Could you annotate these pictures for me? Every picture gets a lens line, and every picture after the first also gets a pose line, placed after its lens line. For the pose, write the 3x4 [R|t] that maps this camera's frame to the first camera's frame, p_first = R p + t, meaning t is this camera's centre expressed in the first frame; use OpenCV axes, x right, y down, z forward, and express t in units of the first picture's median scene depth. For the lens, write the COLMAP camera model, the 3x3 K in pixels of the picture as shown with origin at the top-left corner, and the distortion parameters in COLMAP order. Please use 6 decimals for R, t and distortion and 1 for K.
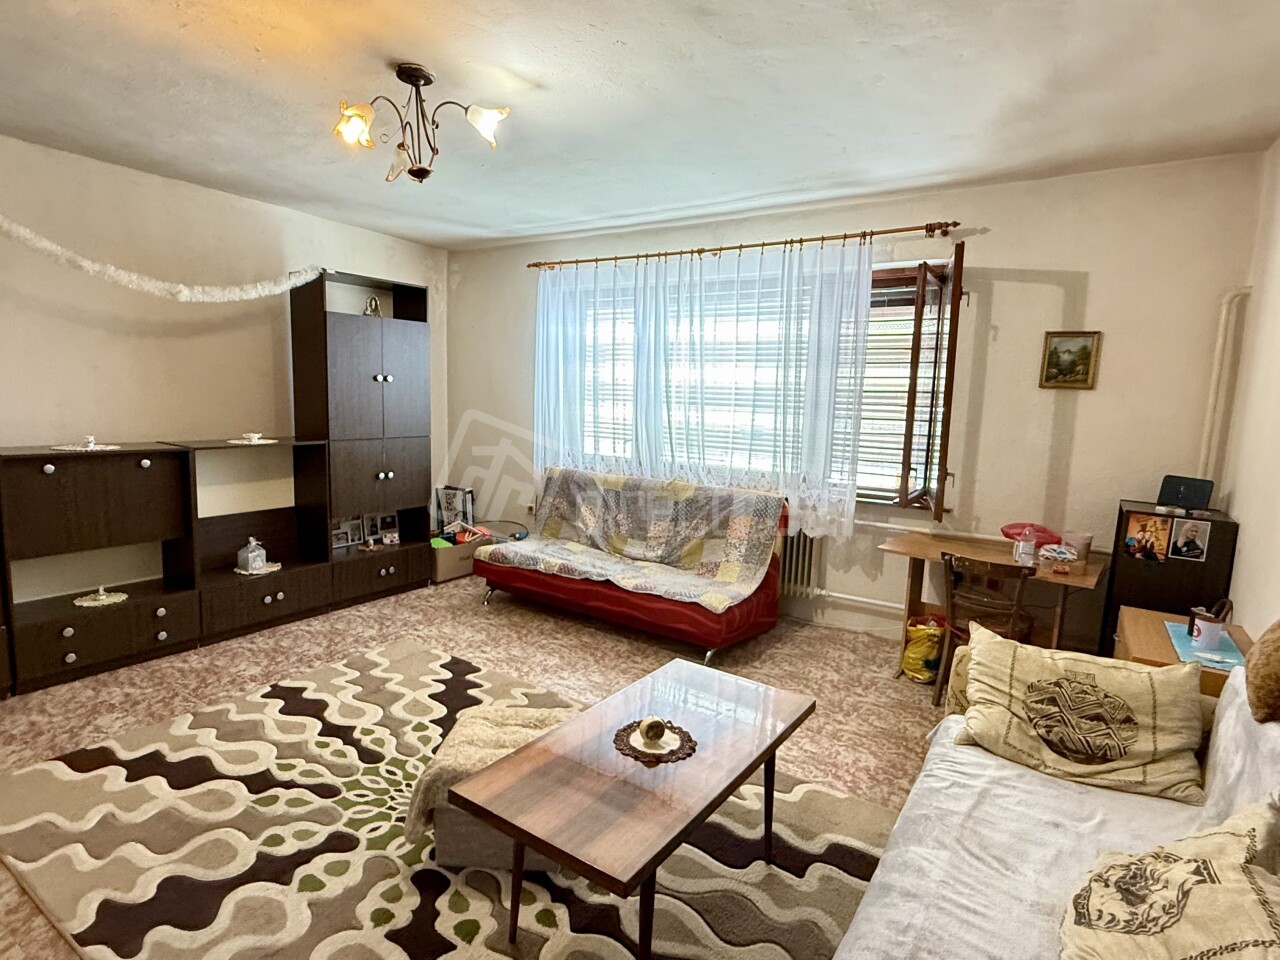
lens RADIAL K [[683.2, 0, 632.2], [0, 683.2, 478.0], [0, 0, 1]] dist [0.000517, -0.001268]
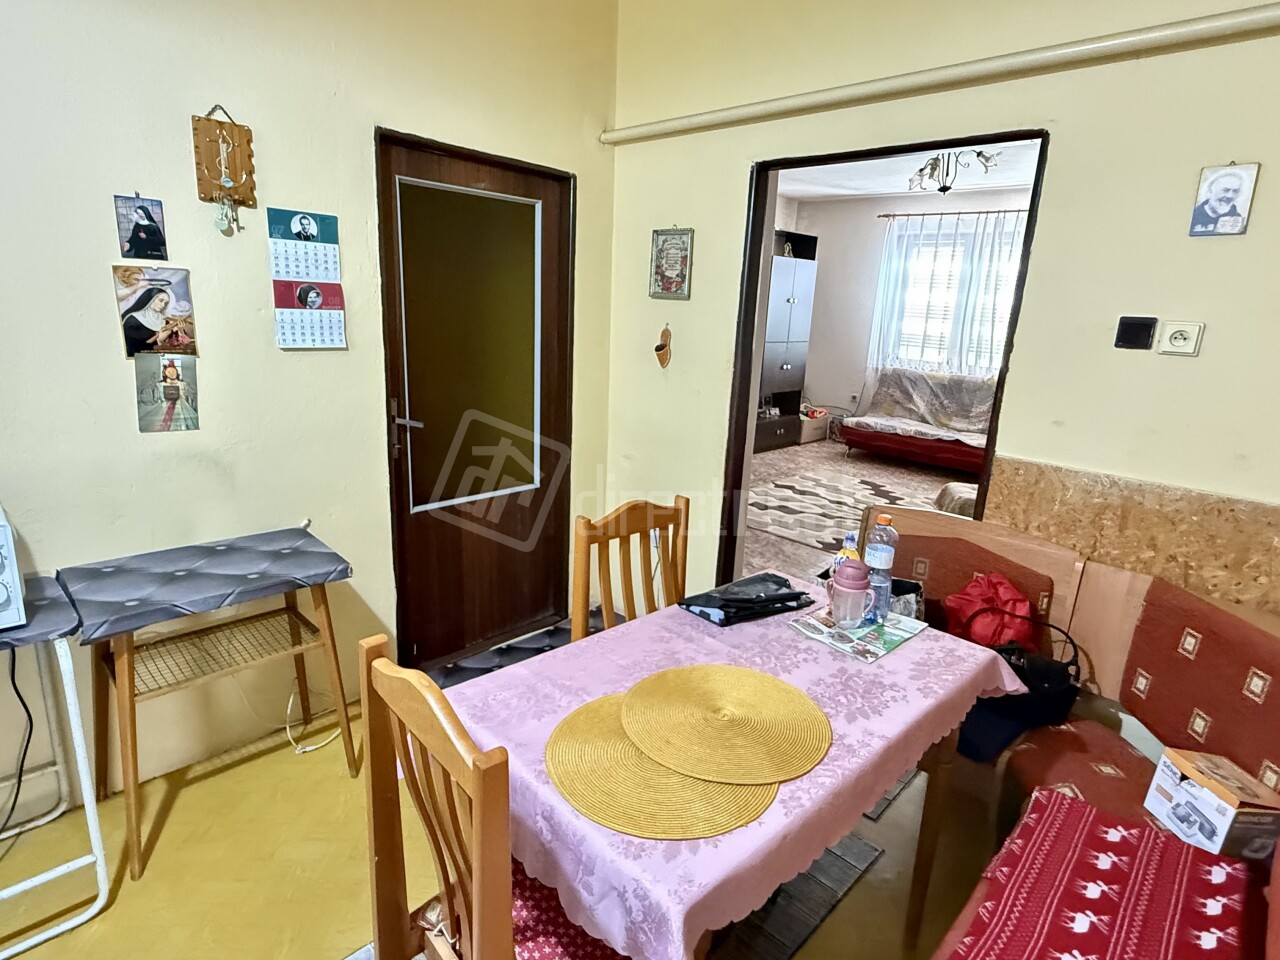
lens RADIAL K [[683.2, 0, 636.7], [0, 683.2, 475.8], [0, 0, 1]] dist [0.000517, -0.001268]
pose [[0.982683, 0.058825, -0.175709, -0.476469], [-0.037561, 0.991821, 0.121986, 0.072703], [0.181448, -0.113274, 0.976855, -0.637092]]
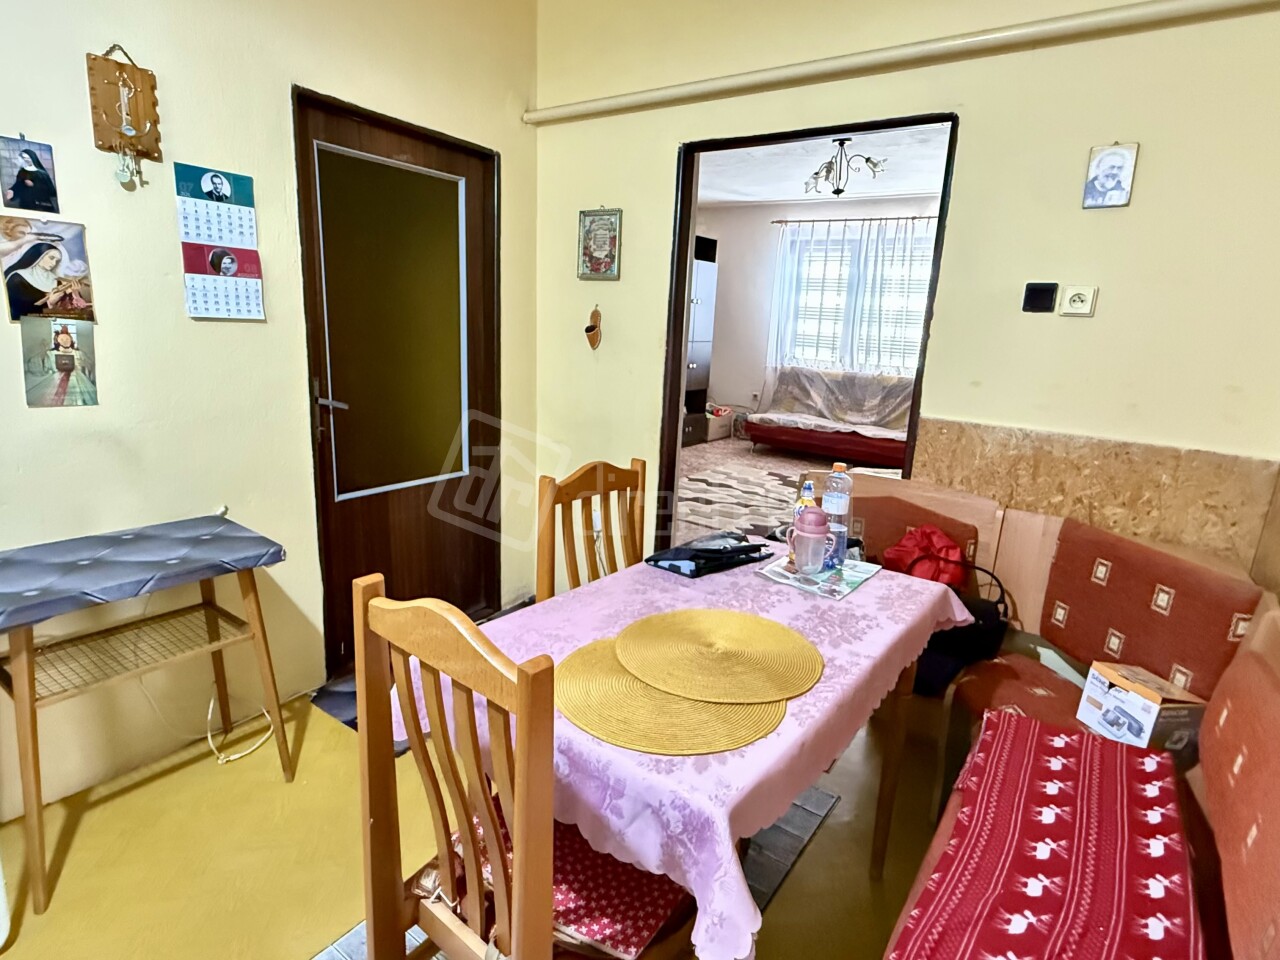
lens RADIAL K [[683.2, 0, 637.9], [0, 683.2, 475.6], [0, 0, 1]] dist [0.000517, -0.001268]
pose [[0.999415, 0.021947, -0.026221, -0.512885], [-0.019223, 0.994805, 0.099964, 0.105133], [0.028279, -0.099402, 0.994645, -0.642793]]
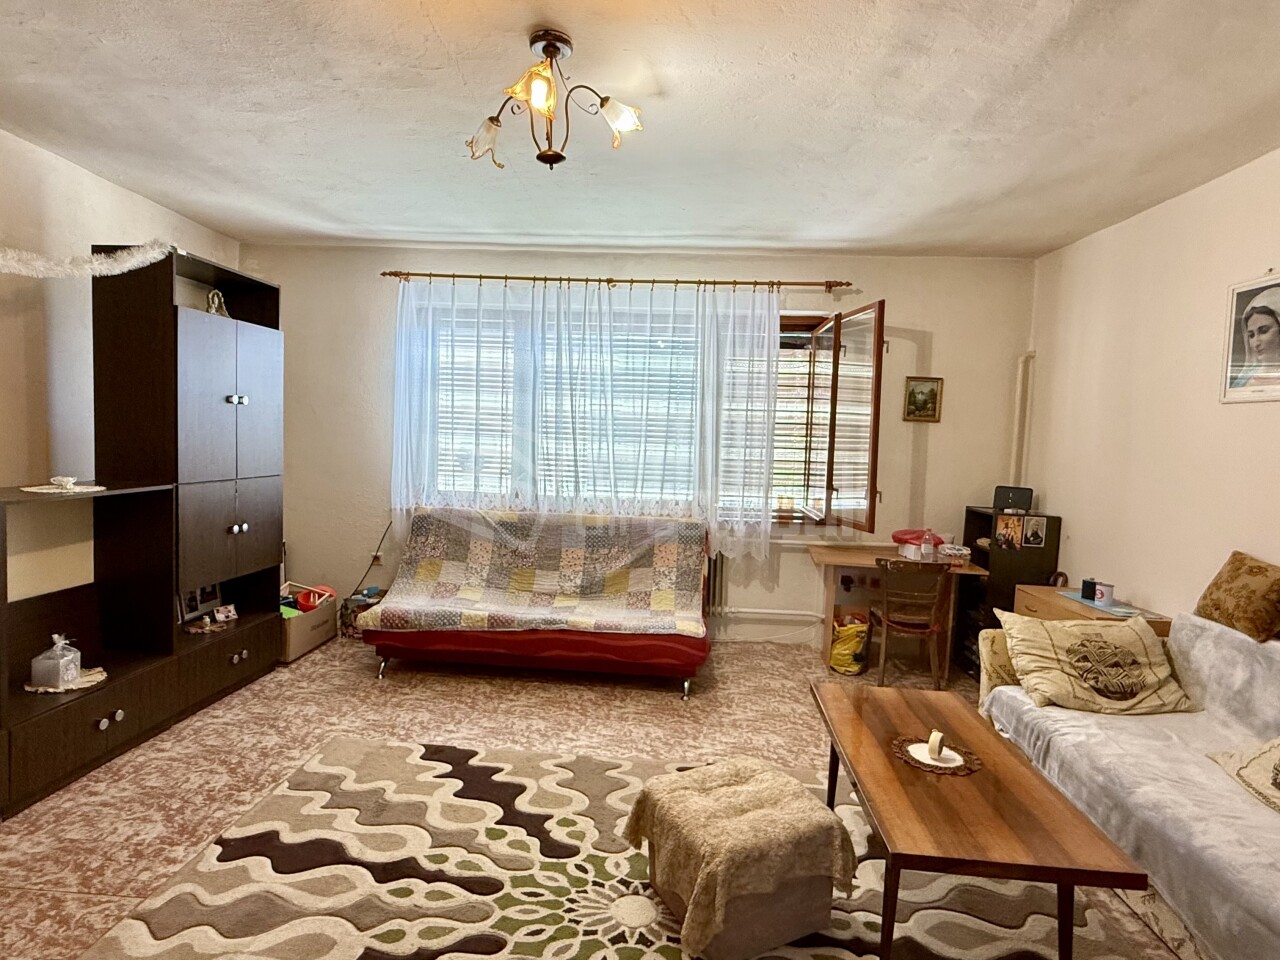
lens RADIAL K [[683.2, 0, 639.4], [0, 683.2, 479.4], [0, 0, 1]] dist [0.000517, -0.001268]
pose [[0.865895, -0.032425, 0.499174, -0.414479], [0.055393, 0.997975, -0.031261, -0.011718], [-0.497149, 0.054719, 0.865938, 0.149628]]
